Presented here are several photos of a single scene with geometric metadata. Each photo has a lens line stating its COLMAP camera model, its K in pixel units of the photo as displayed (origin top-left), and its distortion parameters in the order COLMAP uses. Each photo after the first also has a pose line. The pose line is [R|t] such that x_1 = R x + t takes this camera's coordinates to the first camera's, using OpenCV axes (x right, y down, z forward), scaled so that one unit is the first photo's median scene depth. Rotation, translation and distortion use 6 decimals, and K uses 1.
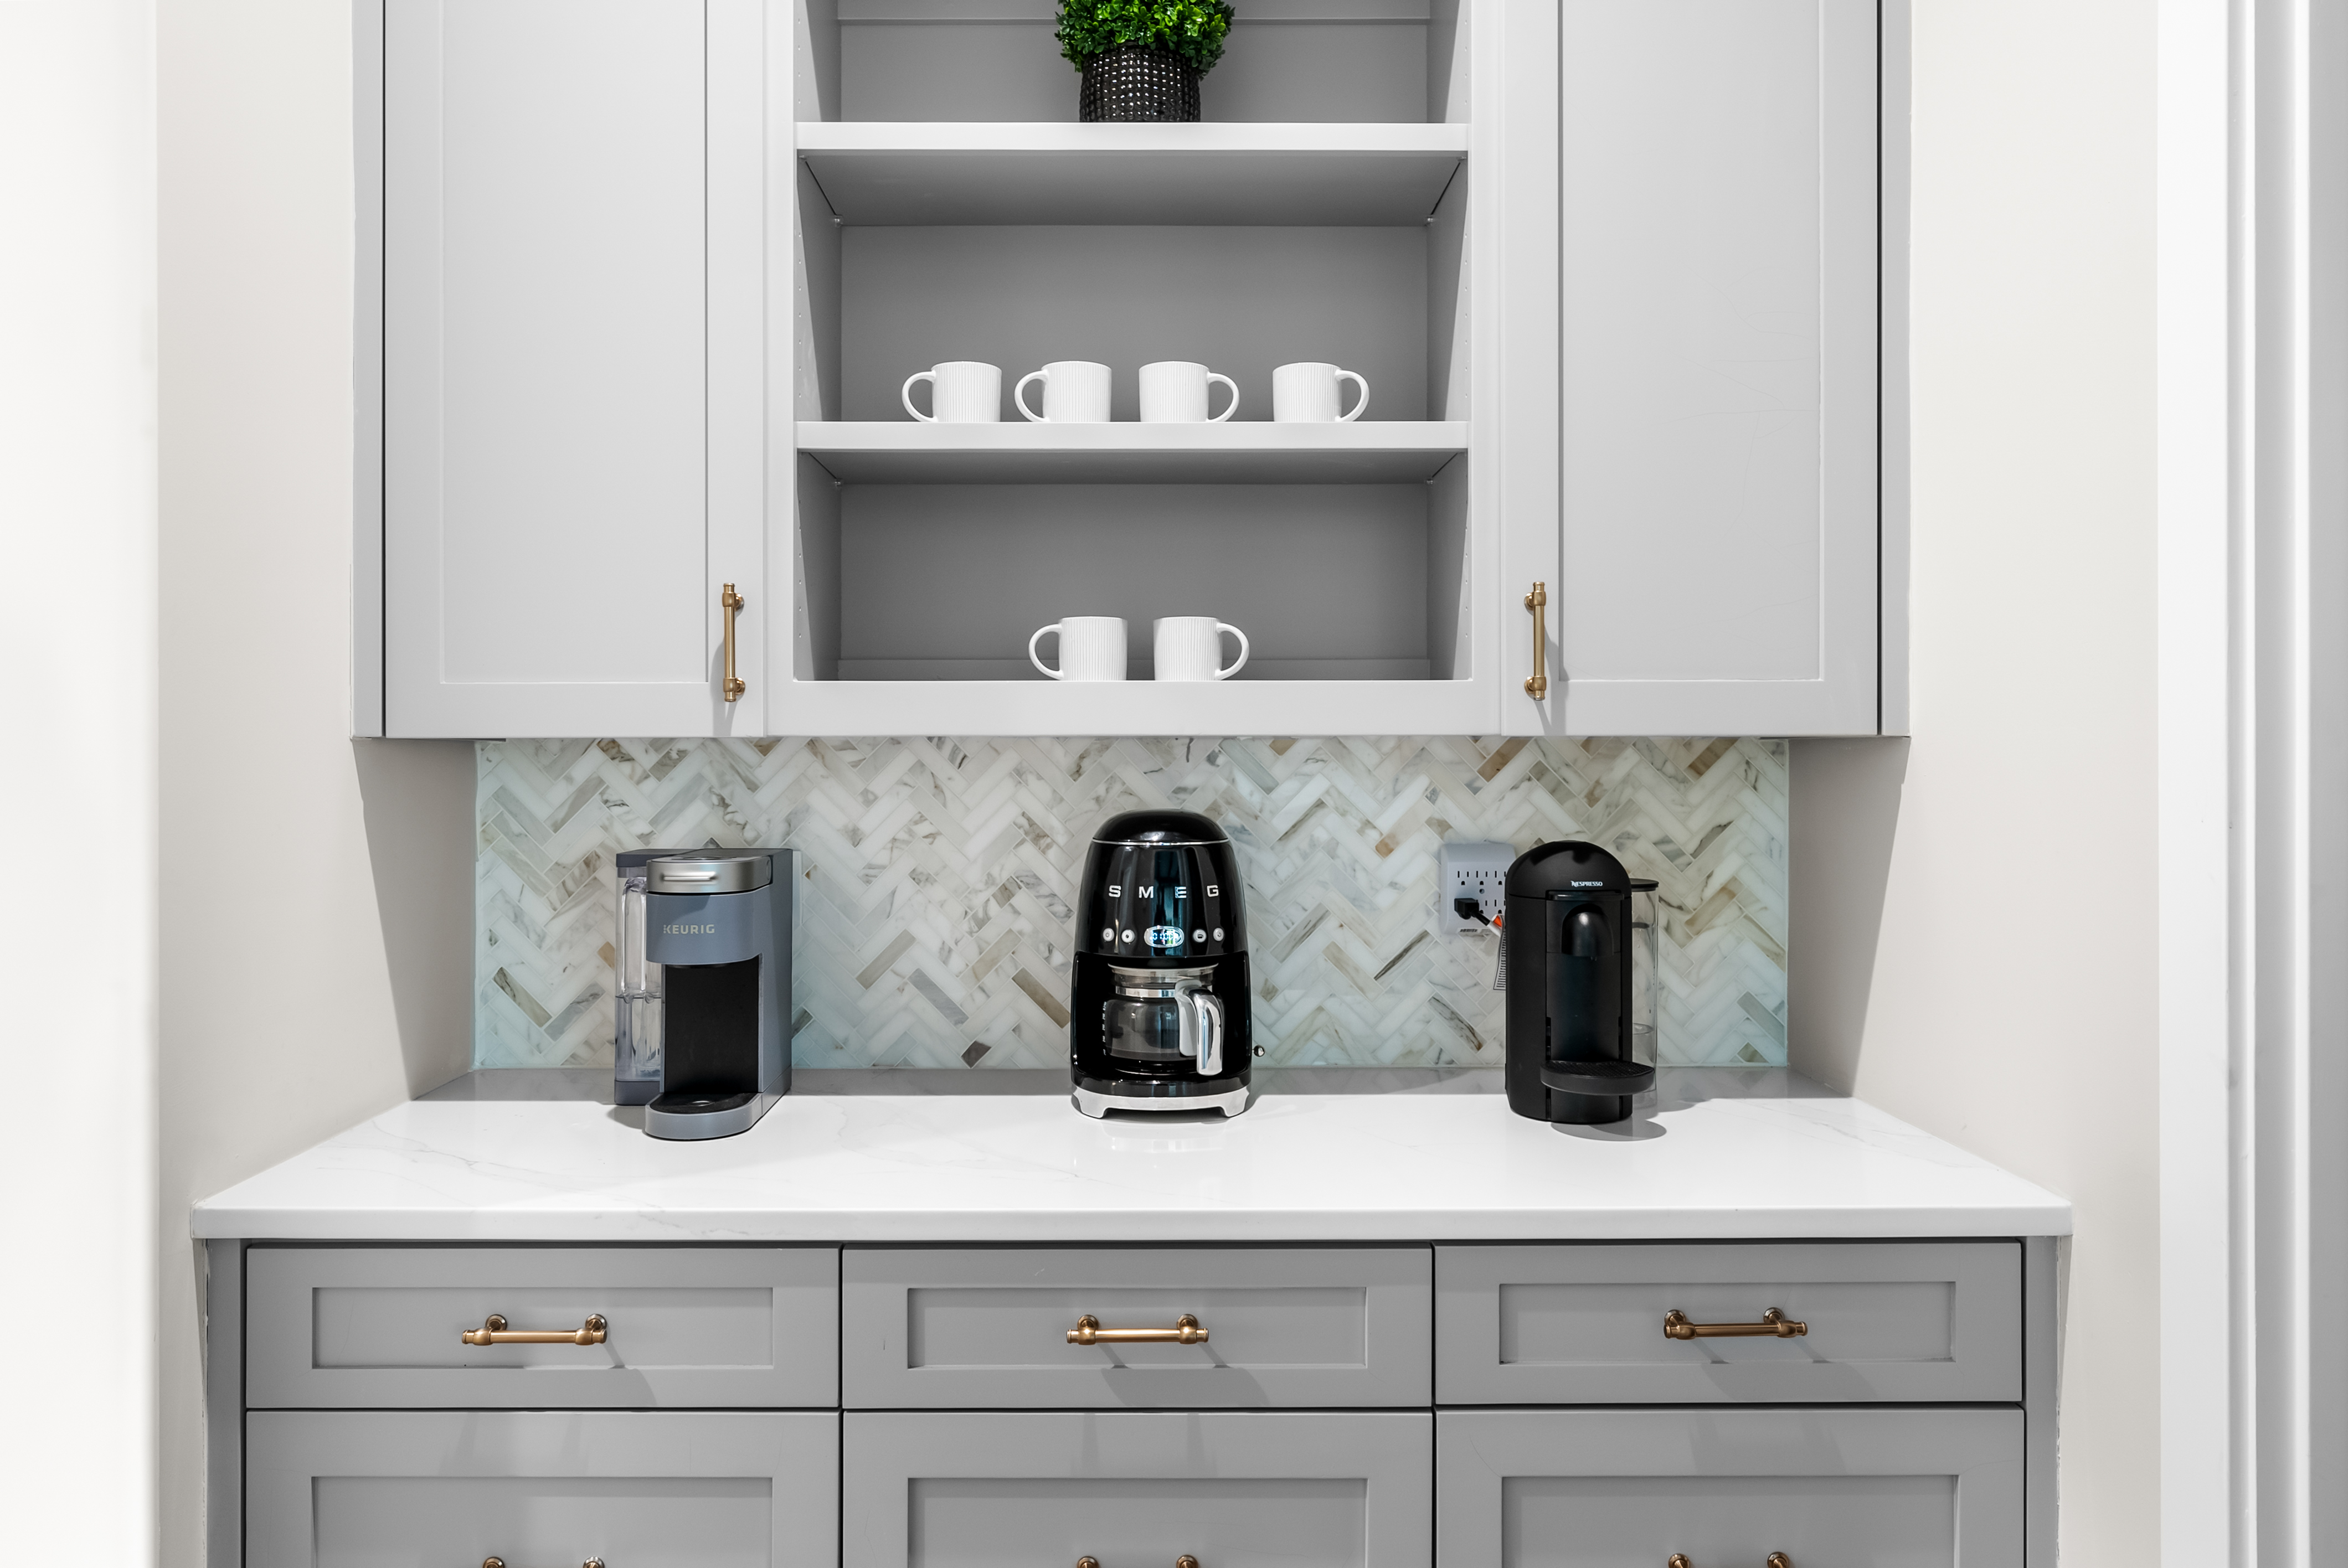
lens RADIAL K [[1558.1, 0, 1171.7], [0, 1558.1, 778.4], [0, 0, 1]] dist [0.000055, 0.000003]
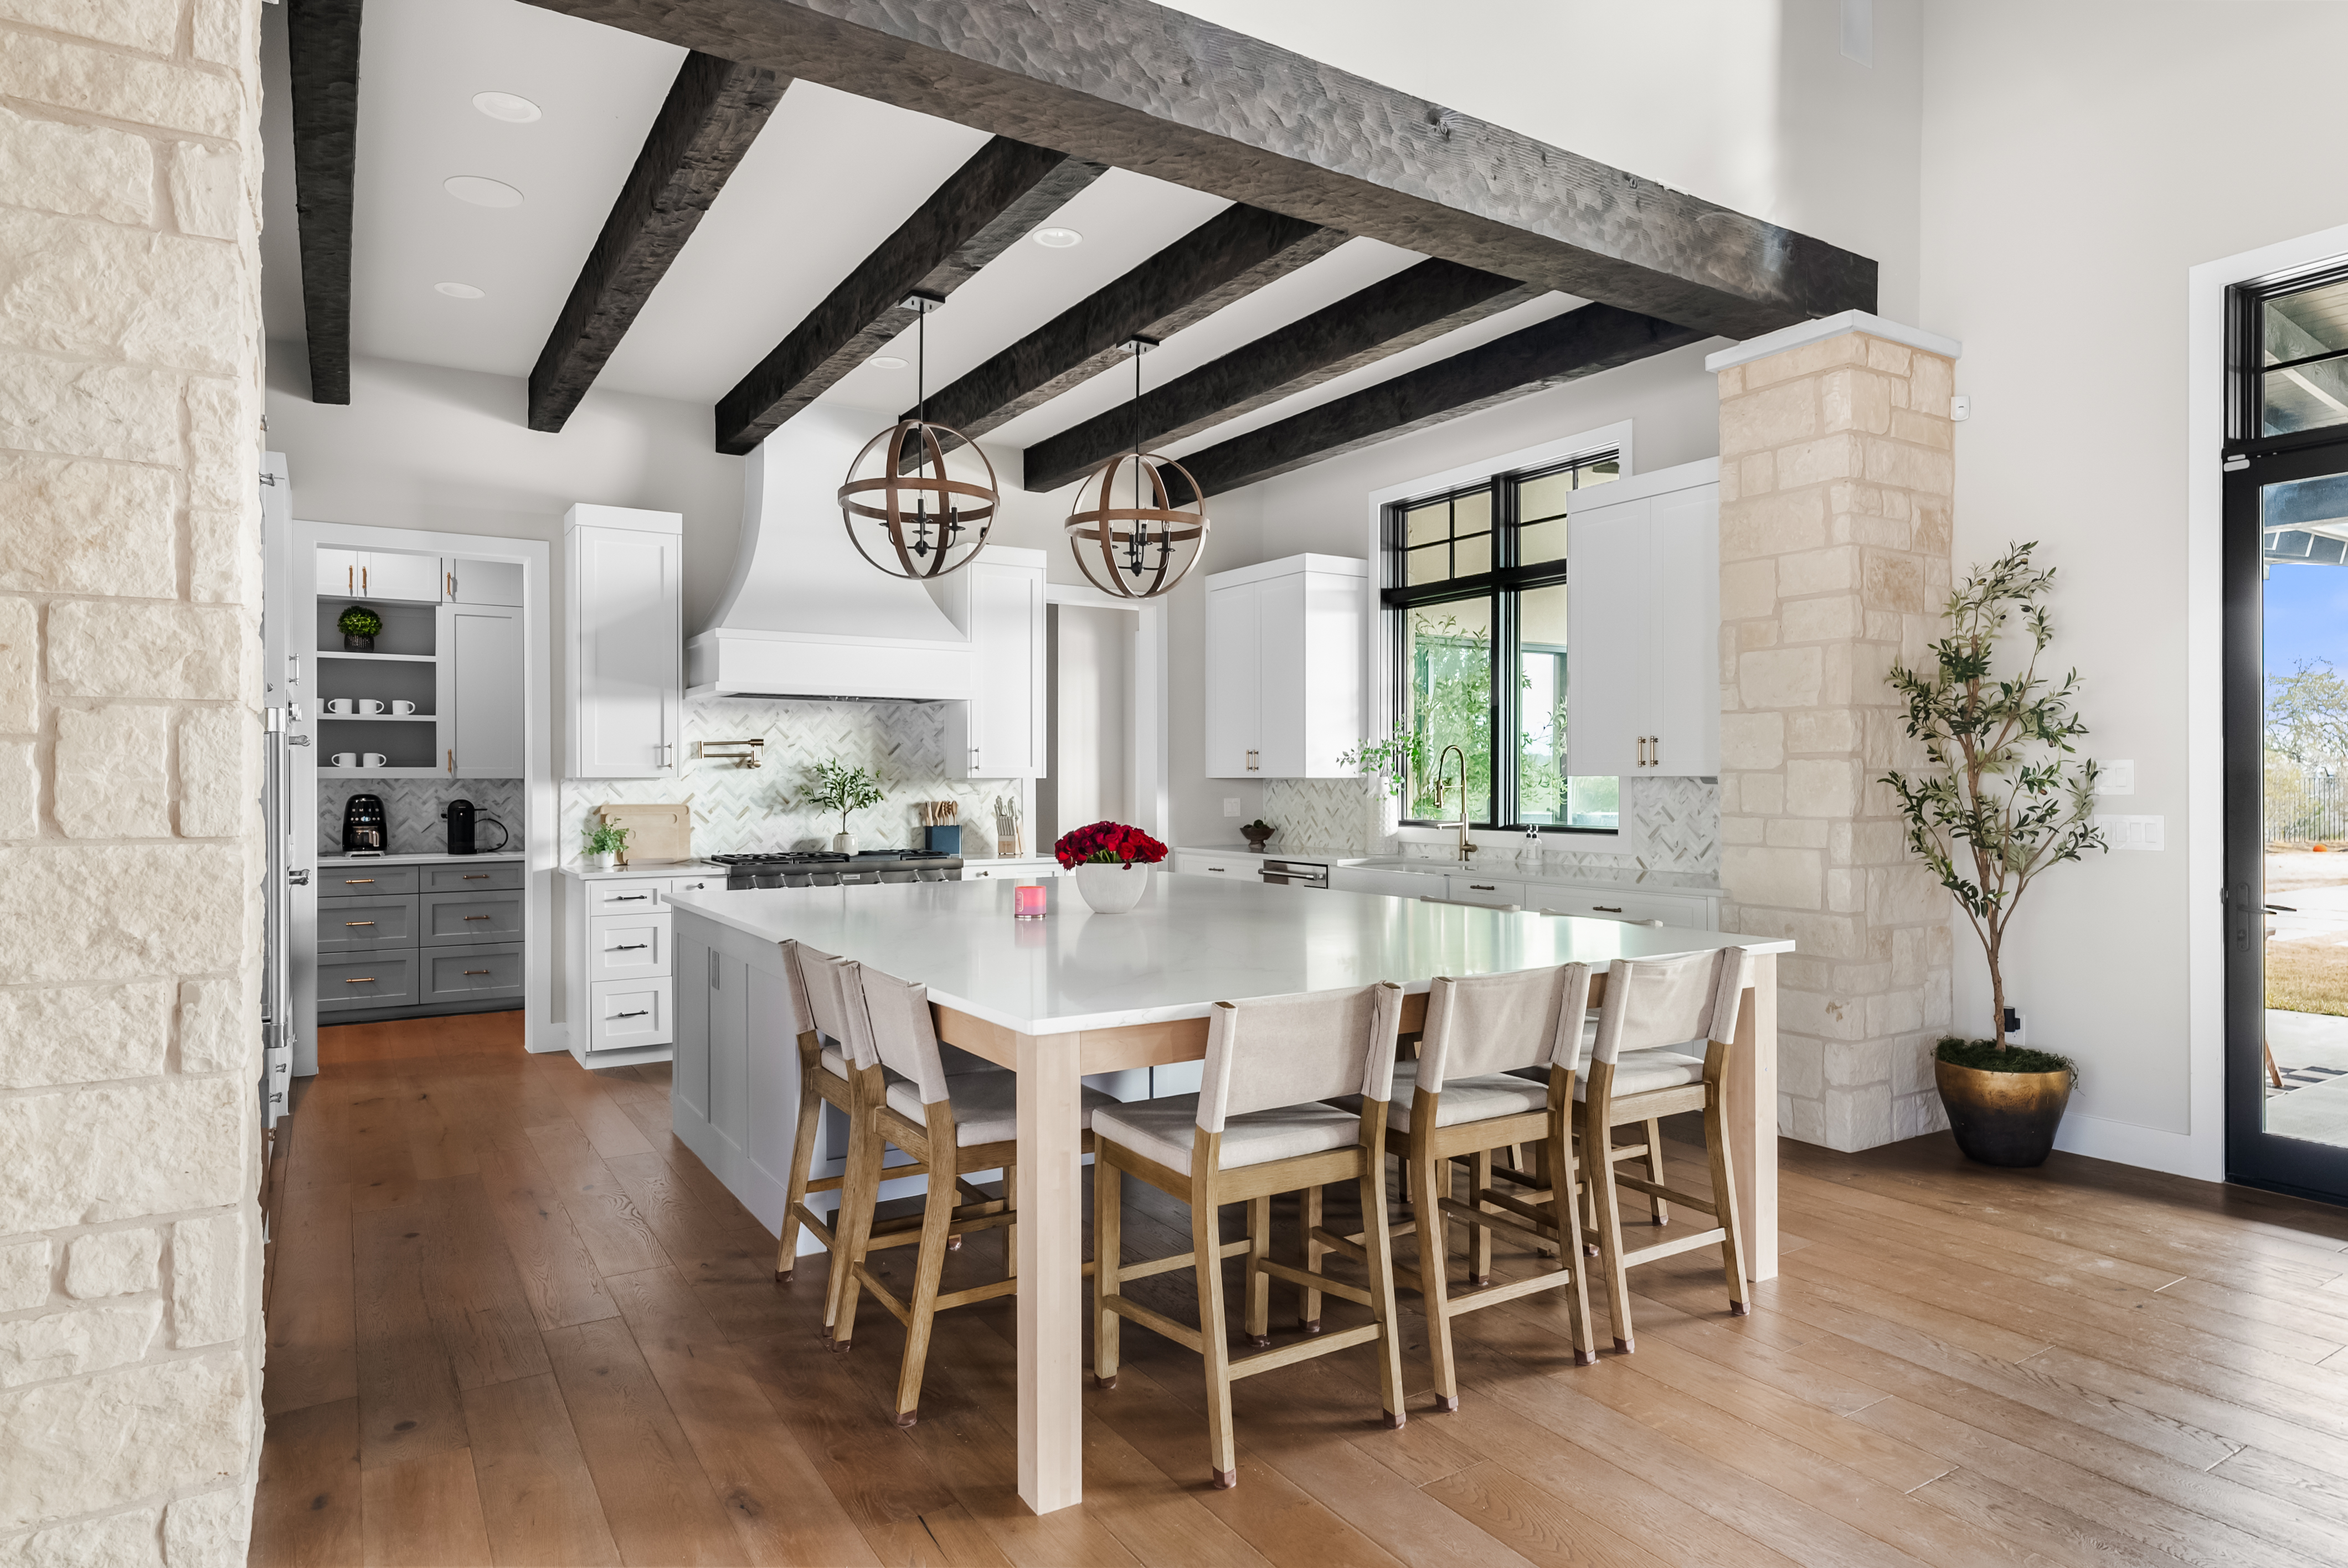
lens RADIAL K [[1327.4, 0, 1183.3], [0, 1327.4, 782.3], [0, 0, 1]] dist [0.006777, 0.000816]
pose [[0.853365, 0.000440, 0.521313, 0.007340], [0.002002, 0.999990, -0.004121, 0.005815], [-0.521309, 0.004561, 0.853356, -3.861296]]
